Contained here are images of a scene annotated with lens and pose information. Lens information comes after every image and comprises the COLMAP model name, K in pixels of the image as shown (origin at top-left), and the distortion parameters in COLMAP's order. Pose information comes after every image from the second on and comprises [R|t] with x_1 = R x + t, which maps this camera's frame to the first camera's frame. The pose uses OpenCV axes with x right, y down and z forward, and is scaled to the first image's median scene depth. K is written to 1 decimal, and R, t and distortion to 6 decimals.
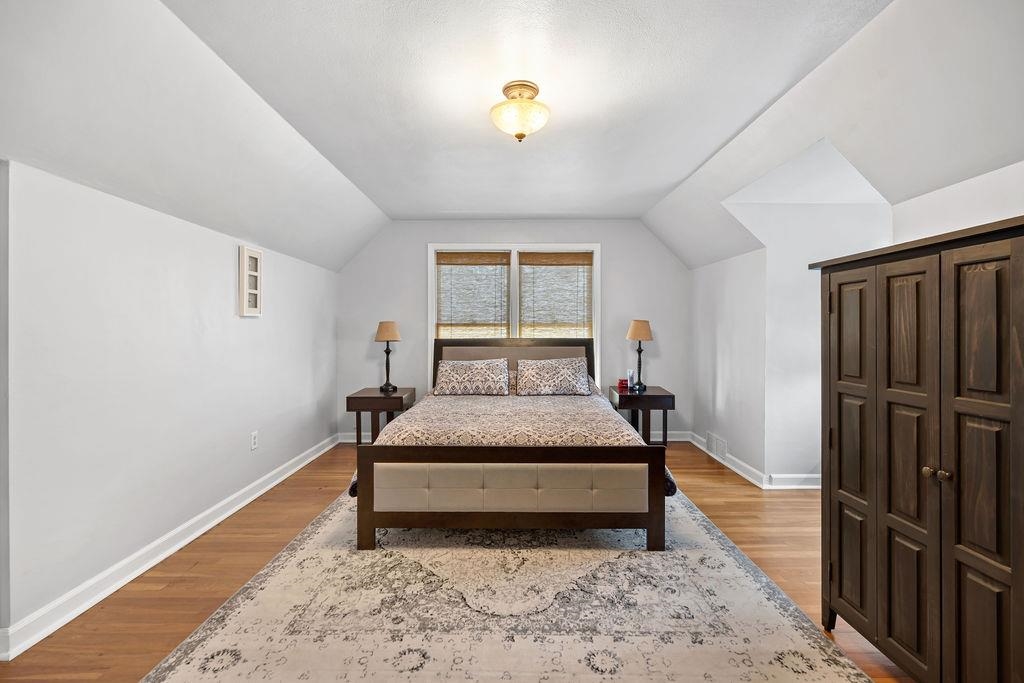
lens RADIAL K [[451.2, 0, 512.1], [0, 451.2, 333.8], [0, 0, 1]] dist [-0.000603, 0.000224]
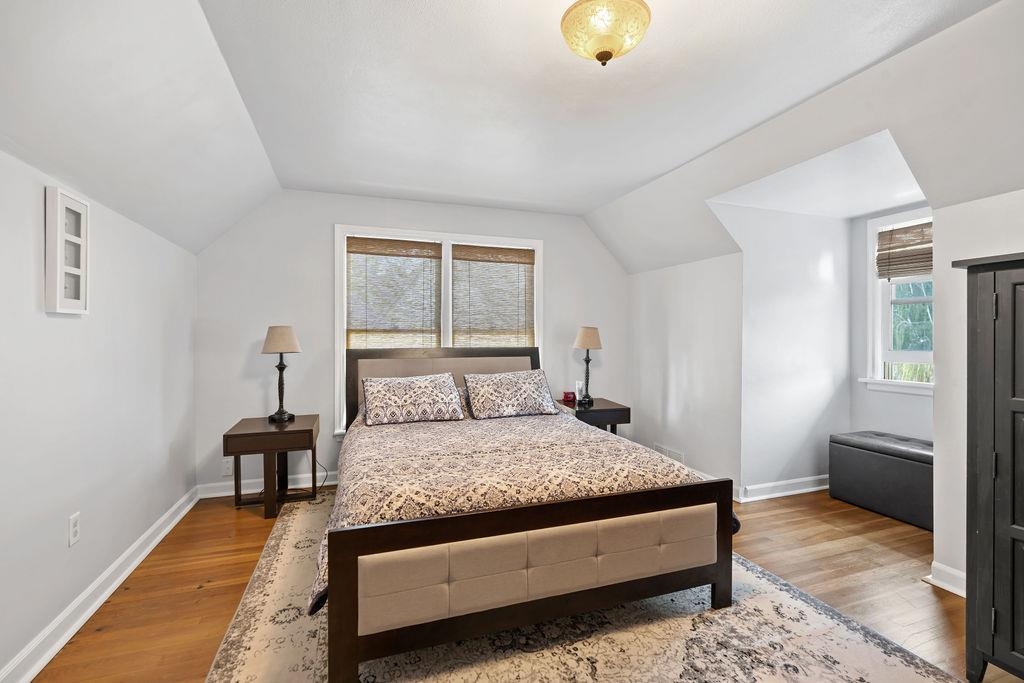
lens RADIAL K [[449.3, 0, 512.0], [0, 449.3, 341.5], [0, 0, 1]] dist [-0.002631, -0.000248]
pose [[0.941881, -0.002272, 0.335940, -0.187707], [0.002000, 0.999997, 0.001158, -0.002520], [-0.335942, -0.000419, 0.941883, 0.215666]]
